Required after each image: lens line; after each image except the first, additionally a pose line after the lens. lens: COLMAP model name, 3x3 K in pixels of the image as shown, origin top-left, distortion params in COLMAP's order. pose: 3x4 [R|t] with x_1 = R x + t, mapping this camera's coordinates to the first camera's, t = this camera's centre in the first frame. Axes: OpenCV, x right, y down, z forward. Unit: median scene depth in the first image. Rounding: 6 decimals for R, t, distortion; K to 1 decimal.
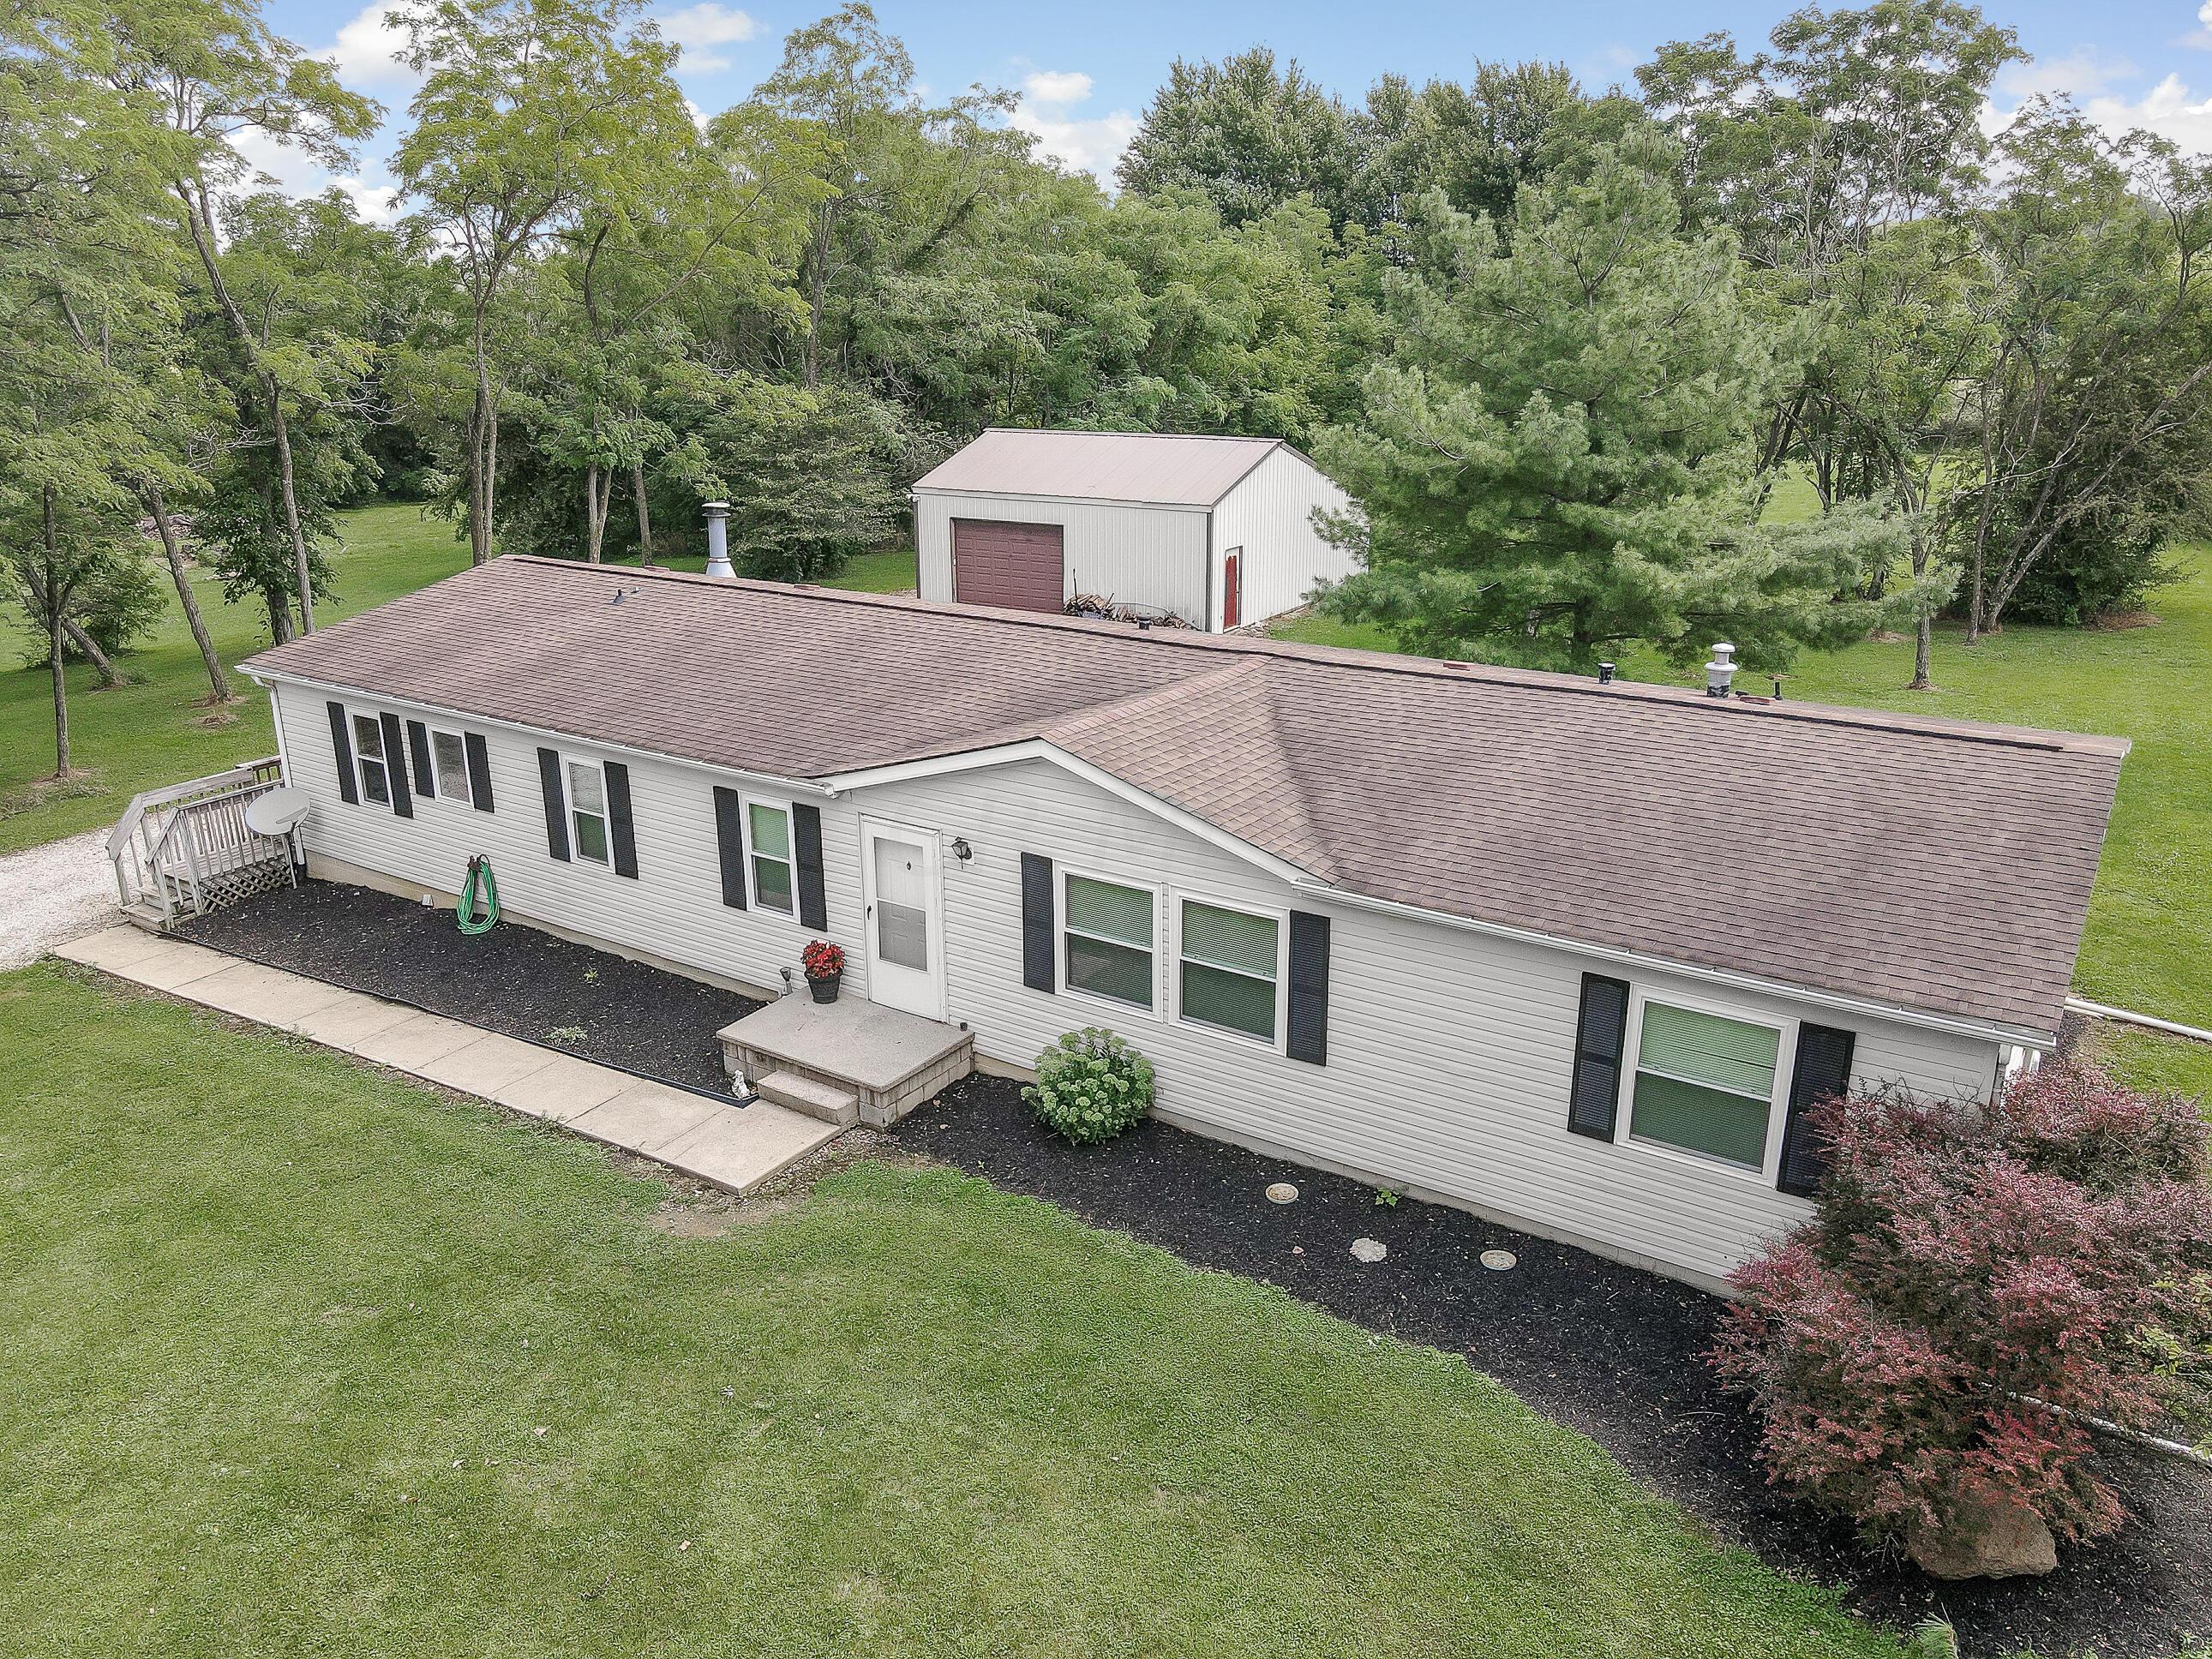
lens RADIAL K [[1651.0, 0, 1106.0], [0, 1651.0, 829.5], [0, 0, 1]] dist [0.010942, 0.003072]
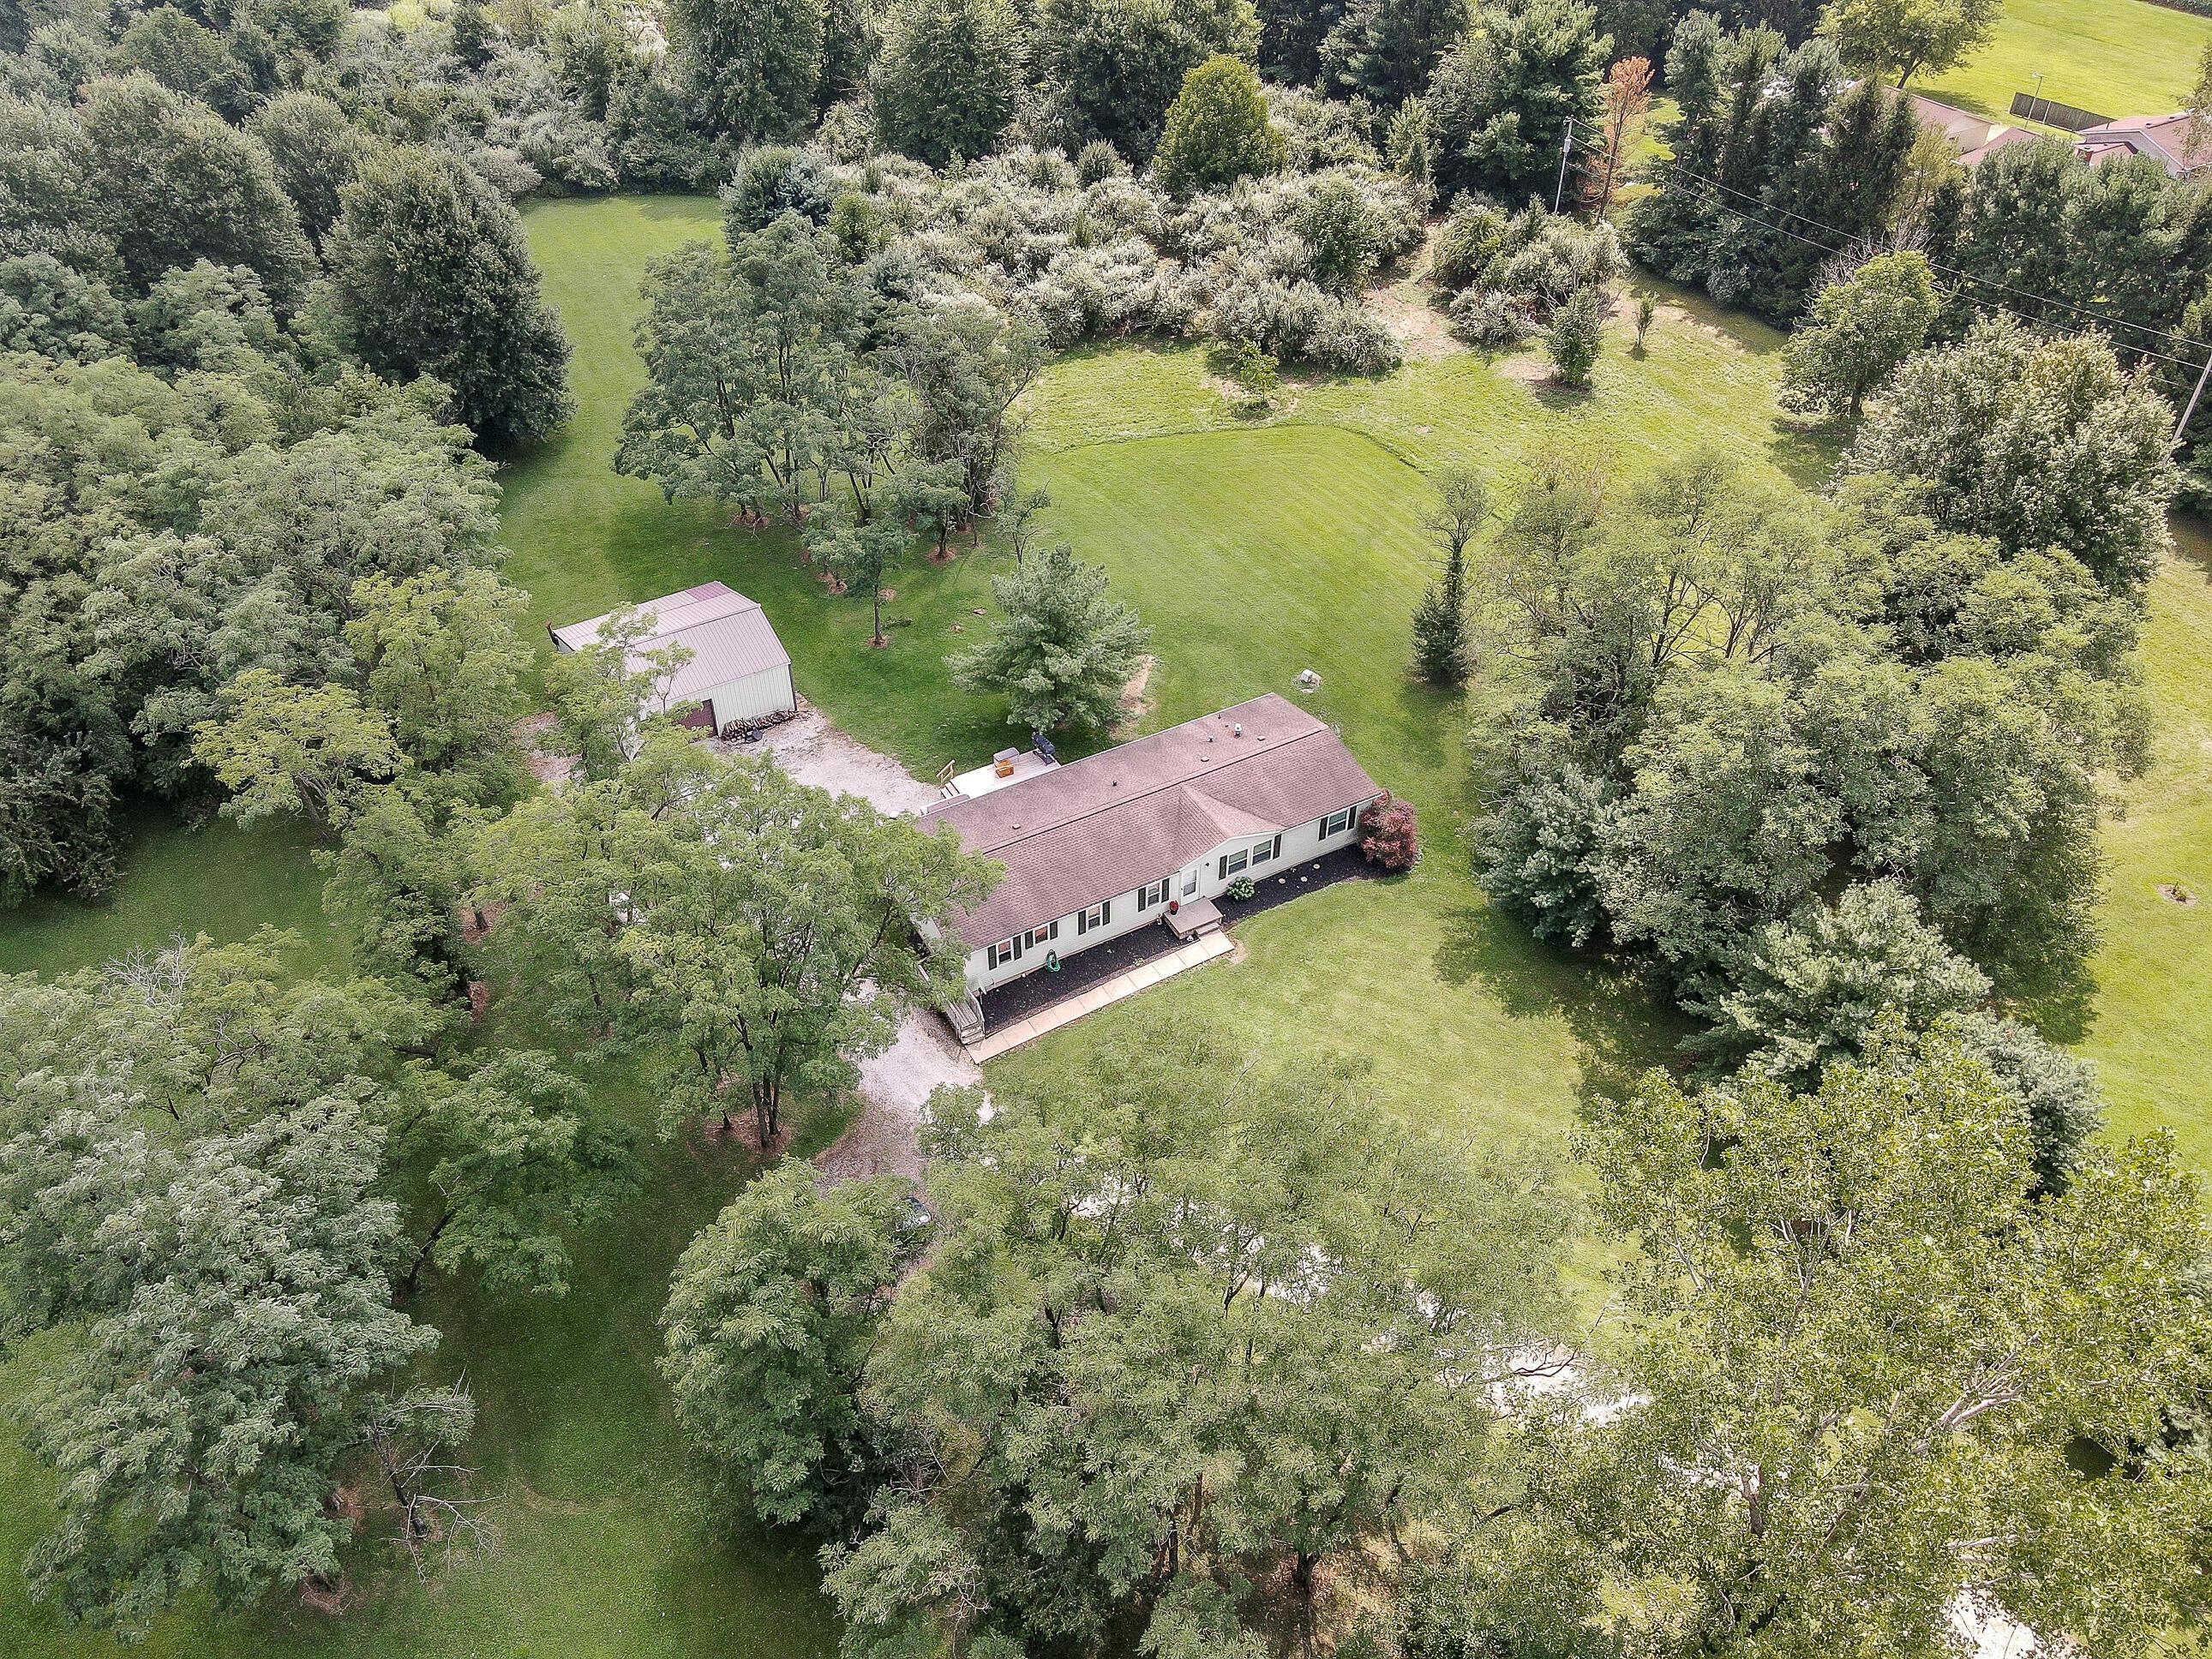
lens RADIAL K [[1593.5, 0, 1106.0], [0, 1593.5, 829.5], [0, 0, 1]] dist [0.010765, 0.003989]
pose [[0.455155, -0.582026, 0.673854, -3.017575], [0.273973, 0.811617, 0.515961, -2.331626], [-0.847215, -0.050225, 0.528871, -1.035555]]
